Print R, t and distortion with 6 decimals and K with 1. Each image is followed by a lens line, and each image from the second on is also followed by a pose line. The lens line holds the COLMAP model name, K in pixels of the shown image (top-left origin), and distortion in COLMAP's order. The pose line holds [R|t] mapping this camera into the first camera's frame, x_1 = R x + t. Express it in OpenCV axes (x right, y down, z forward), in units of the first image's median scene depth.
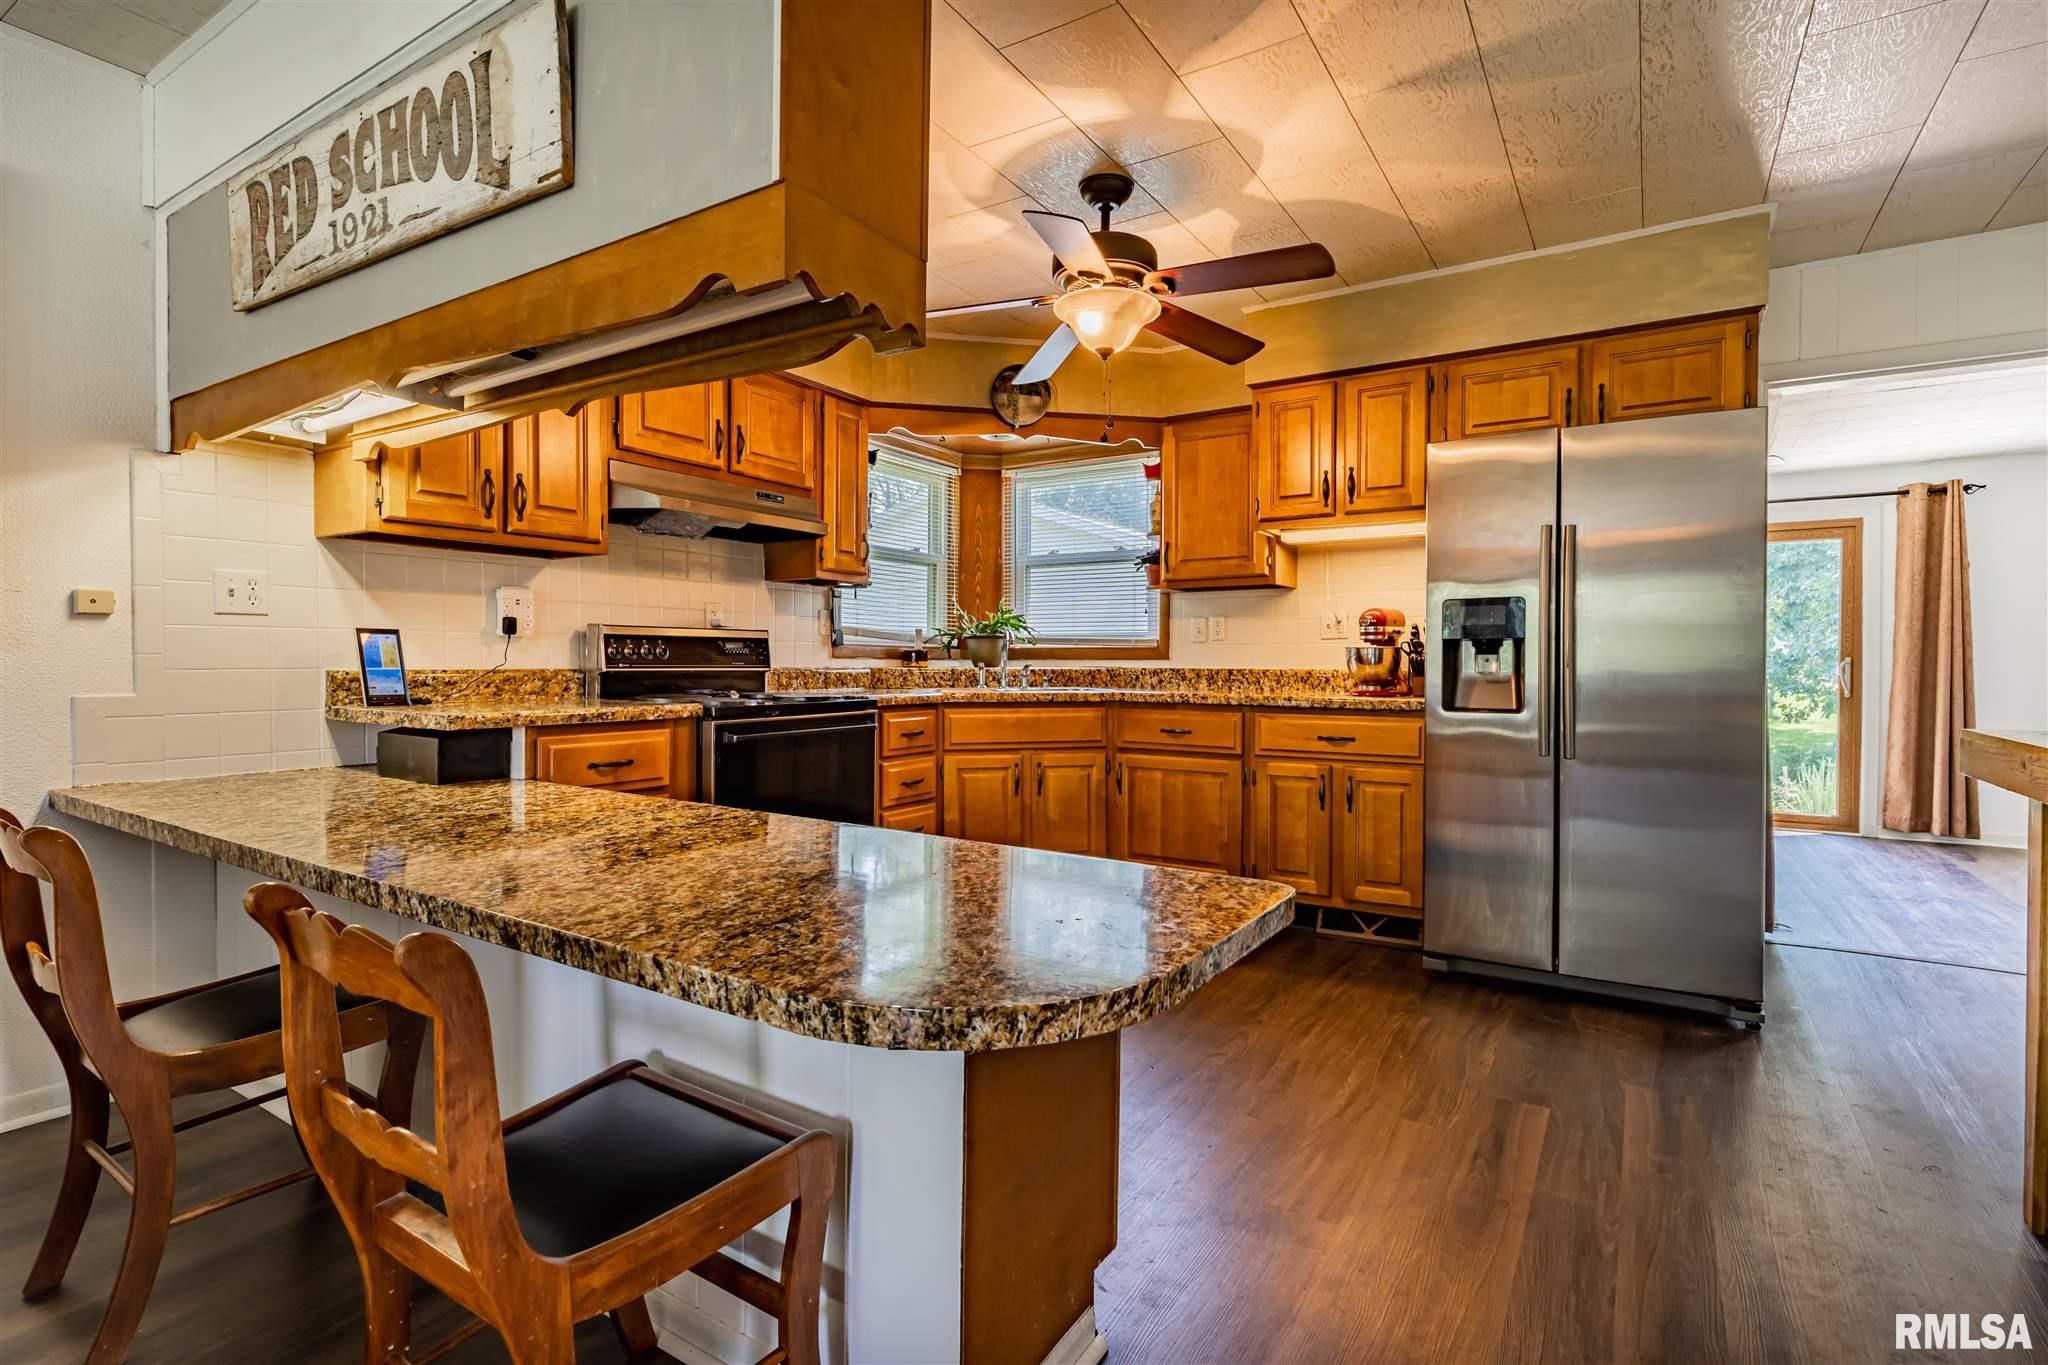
lens RADIAL K [[975.3, 0, 1028.0], [0, 975.3, 675.5], [0, 0, 1]] dist [0.024442, -0.017851]
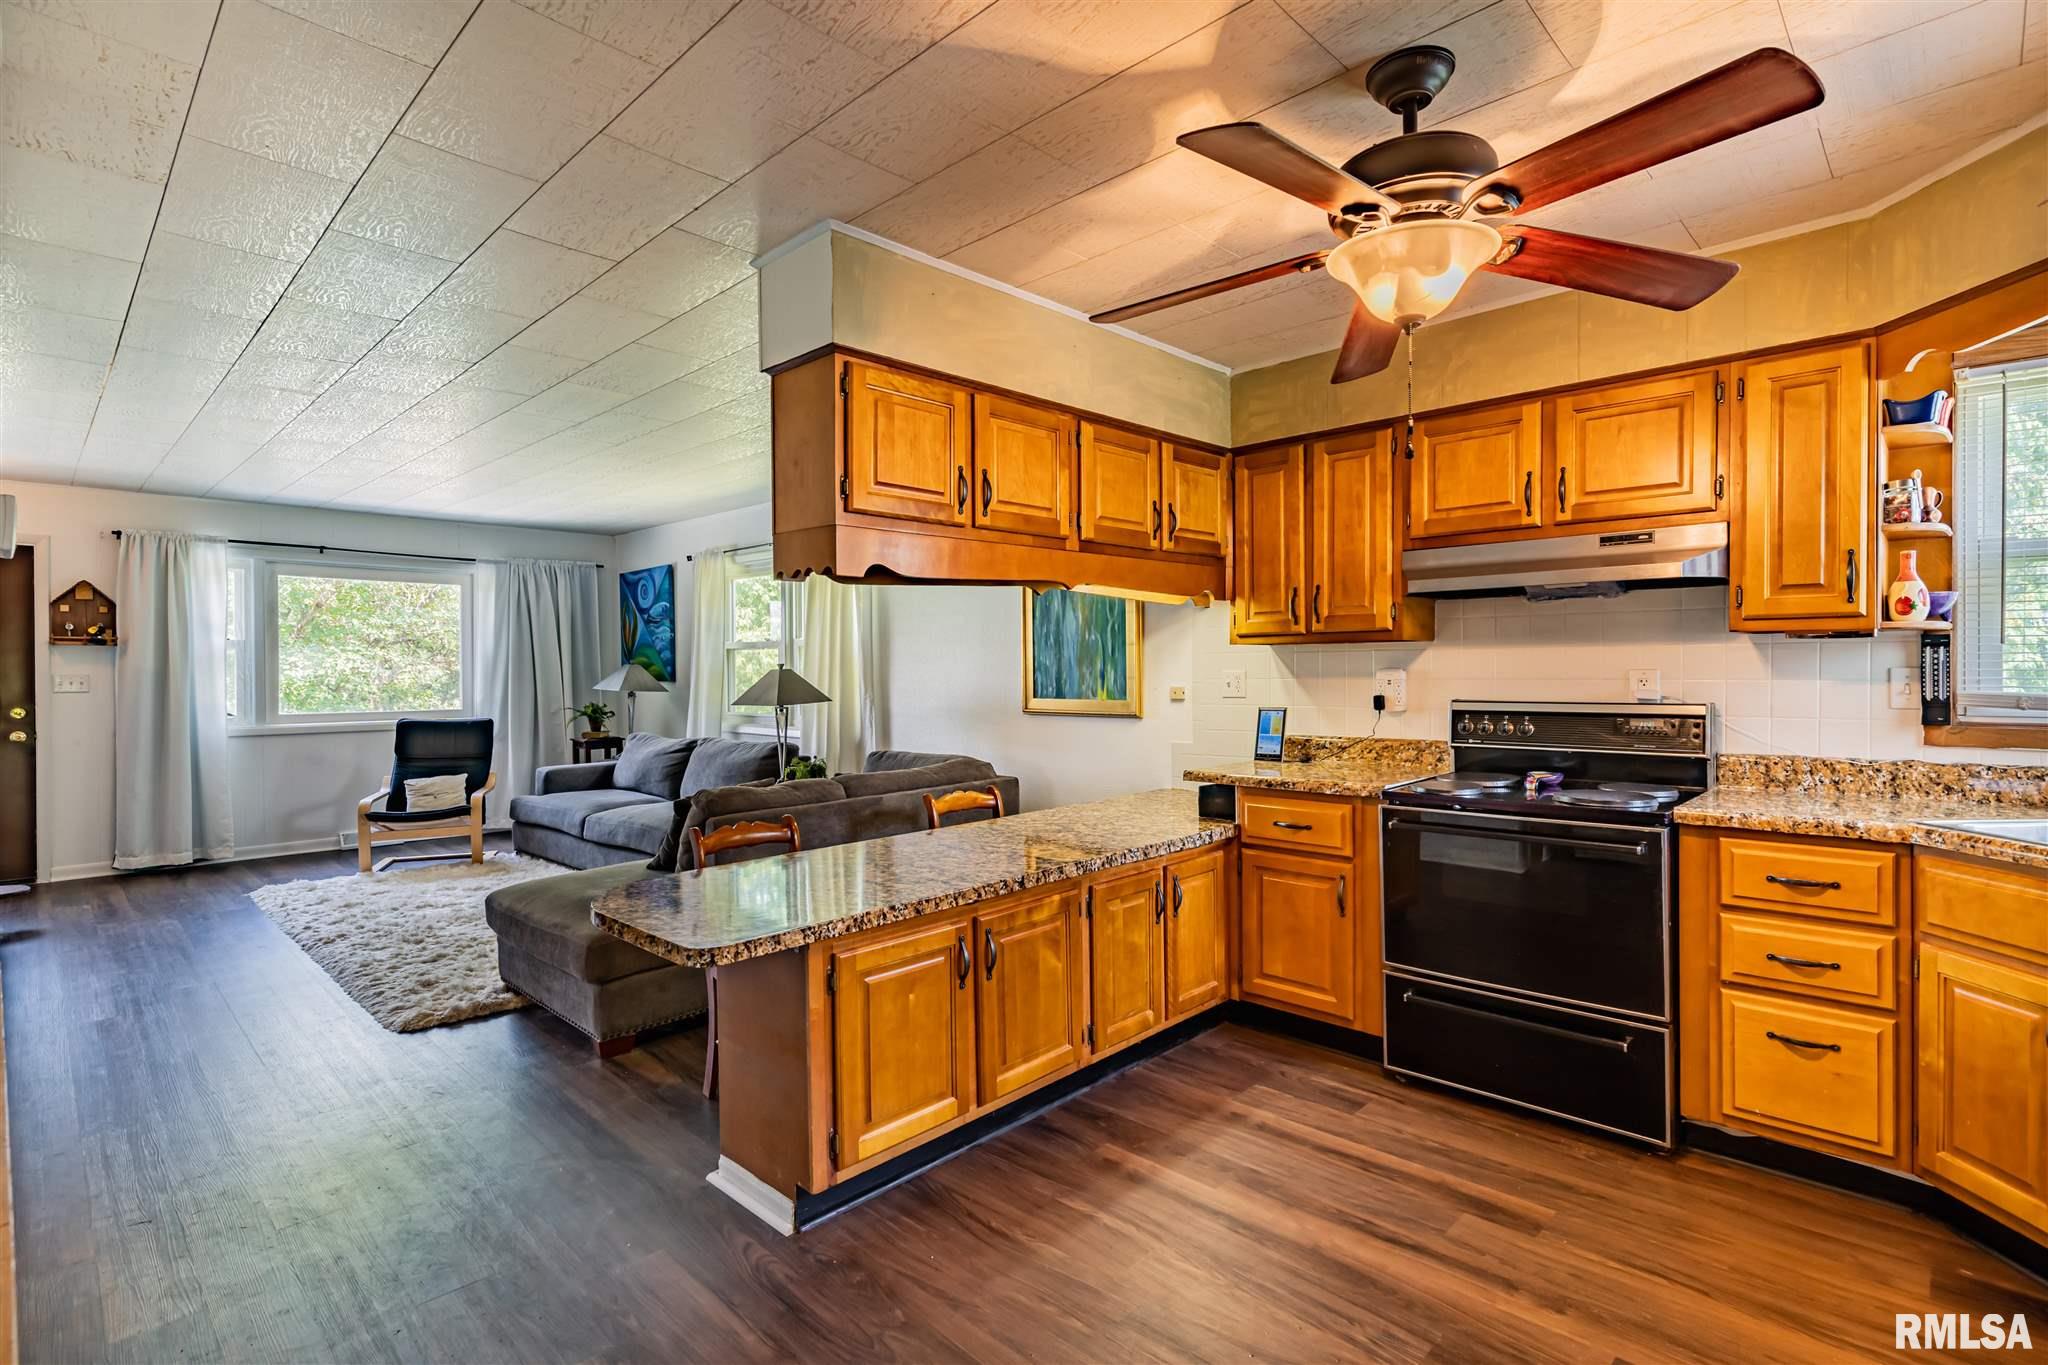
lens RADIAL K [[975.3, 0, 1028.0], [0, 975.3, 675.5], [0, 0, 1]] dist [0.024442, -0.017851]
pose [[-0.201007, 0.003174, -0.979585, 0.692863], [-0.005535, 0.999975, 0.004376, -0.082991], [0.979574, 0.006302, -0.200984, 0.785912]]
